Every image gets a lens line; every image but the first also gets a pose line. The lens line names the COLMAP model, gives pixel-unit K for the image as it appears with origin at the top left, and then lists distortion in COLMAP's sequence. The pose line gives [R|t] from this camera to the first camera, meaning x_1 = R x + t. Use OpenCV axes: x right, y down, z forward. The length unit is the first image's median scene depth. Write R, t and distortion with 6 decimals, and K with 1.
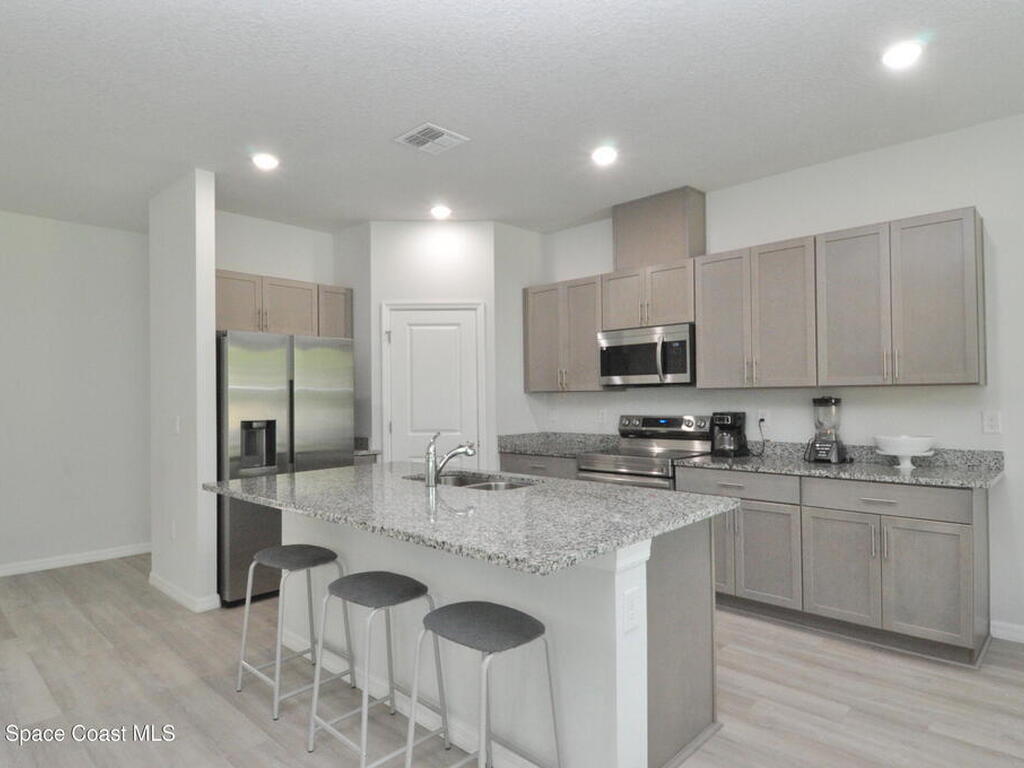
lens RADIAL K [[605.0, 0, 505.0], [0, 605.0, 387.1], [0, 0, 1]] dist [0.029015, -0.013450]
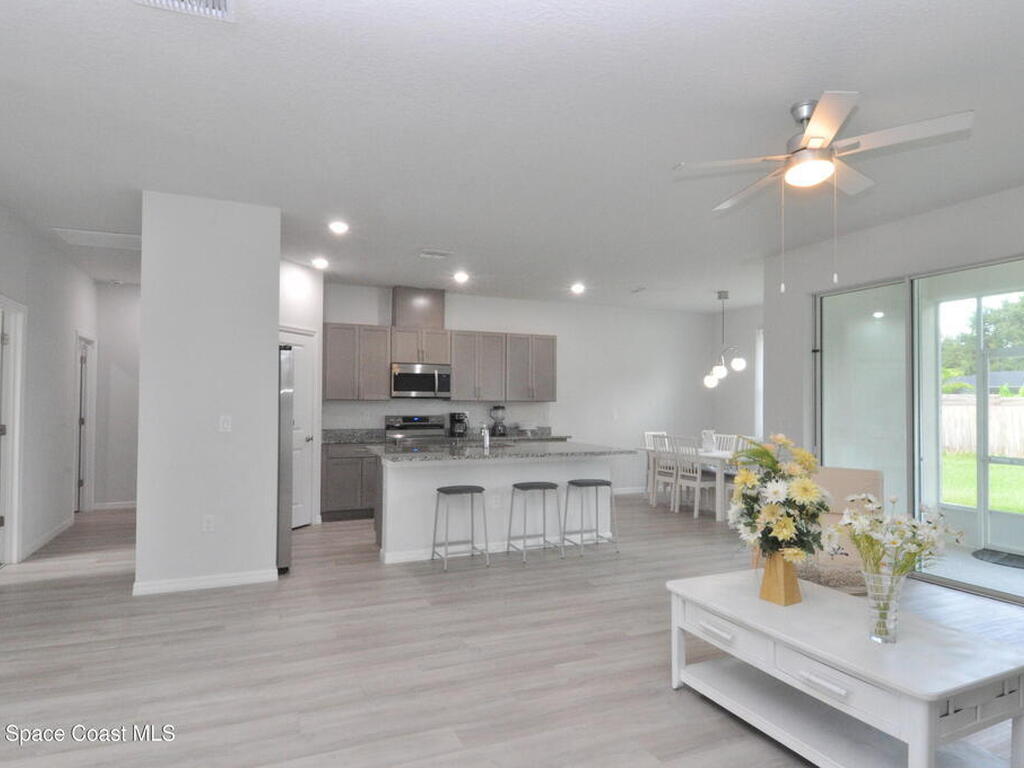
lens RADIAL K [[605.0, 0, 509.1], [0, 605.0, 388.8], [0, 0, 1]] dist [0.029015, -0.013450]
pose [[0.383984, 0.035205, 0.922669, -1.324291], [-0.025378, 0.999298, -0.027567, 0.013764], [-0.922991, -0.012830, 0.384607, 0.116354]]
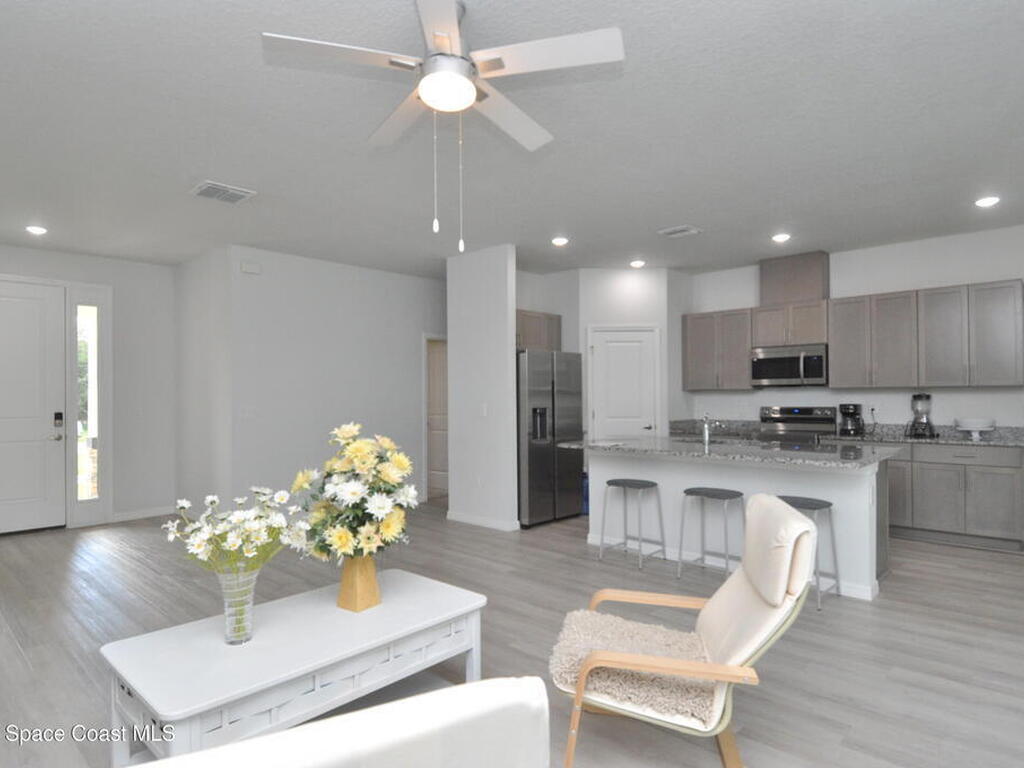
lens RADIAL K [[605.0, 0, 507.9], [0, 605.0, 391.1], [0, 0, 1]] dist [0.029015, -0.013450]
pose [[0.999977, 0.004075, 0.005483, -0.475401], [-0.004129, 0.999943, 0.009825, -0.001940], [-0.005443, -0.009847, 0.999937, -0.487463]]
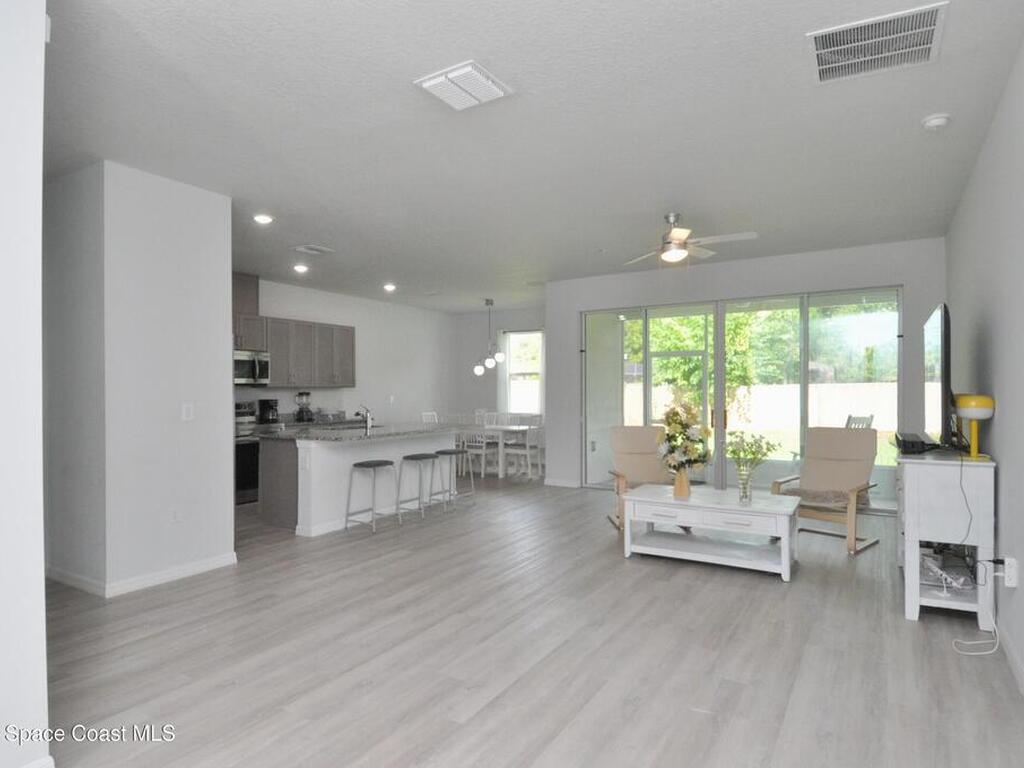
lens RADIAL K [[605.0, 0, 514.0], [0, 605.0, 384.9], [0, 0, 1]] dist [0.029015, -0.013450]
pose [[-0.229860, 0.020174, 0.973015, -1.675586], [-0.008800, 0.999701, -0.022806, 0.032541], [-0.973184, -0.013805, -0.229614, 0.681985]]
